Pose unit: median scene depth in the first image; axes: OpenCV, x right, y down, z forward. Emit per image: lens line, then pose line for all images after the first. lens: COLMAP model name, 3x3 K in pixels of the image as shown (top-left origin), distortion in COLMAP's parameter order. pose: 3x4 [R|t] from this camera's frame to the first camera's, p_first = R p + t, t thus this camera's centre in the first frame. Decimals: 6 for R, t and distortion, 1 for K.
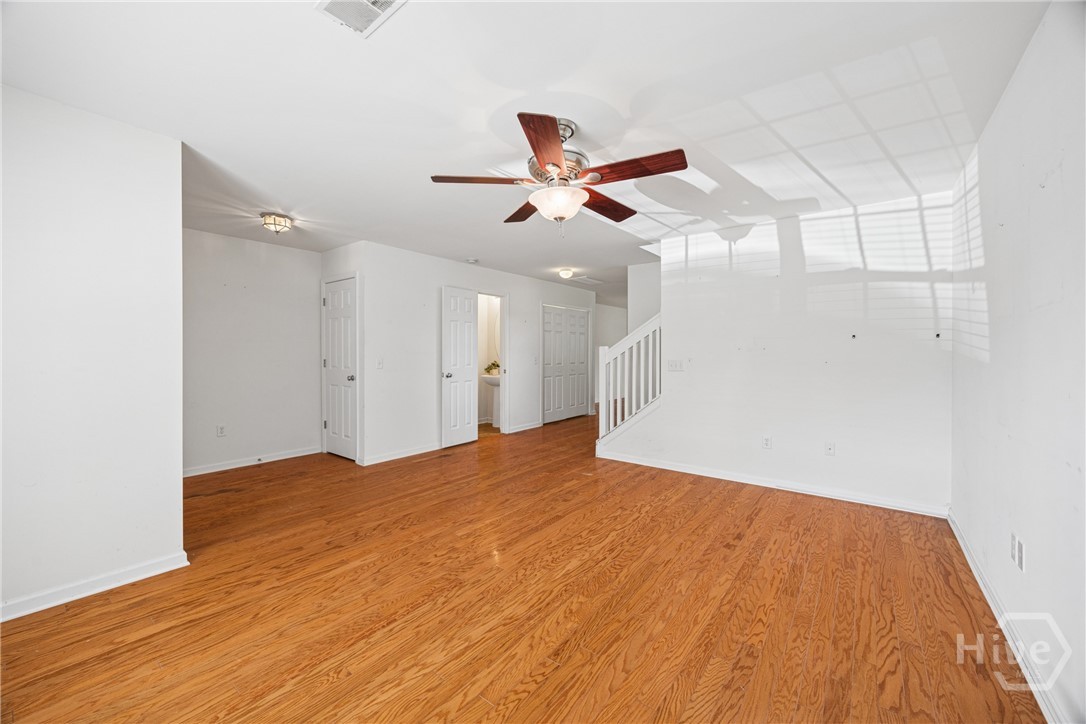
lens RADIAL K [[410.5, 0, 548.9], [0, 410.5, 358.3], [0, 0, 1]] dist [-0.006692, -0.000032]
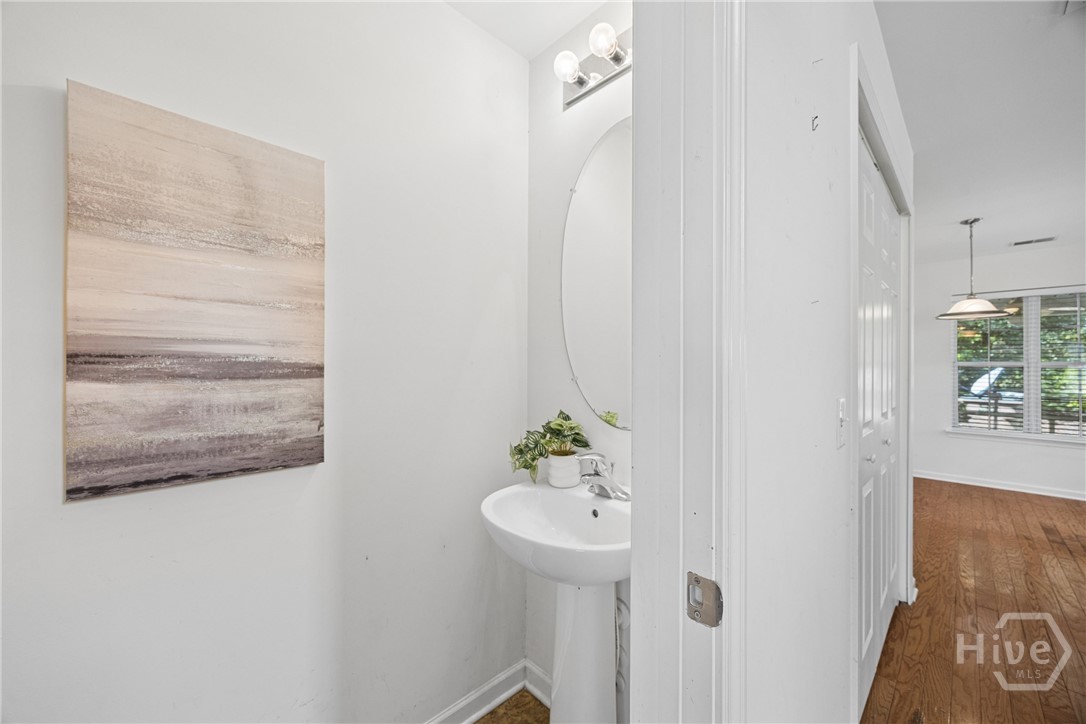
lens RADIAL K [[406.1, 0, 554.5], [0, 406.1, 367.4], [0, 0, 1]] dist [0.001309, 0.000109]
pose [[0.990264, 0.002963, -0.139170, -0.261871], [-0.005813, 0.999782, -0.020073, -0.027592], [0.139081, 0.020687, 0.990065, 1.961000]]
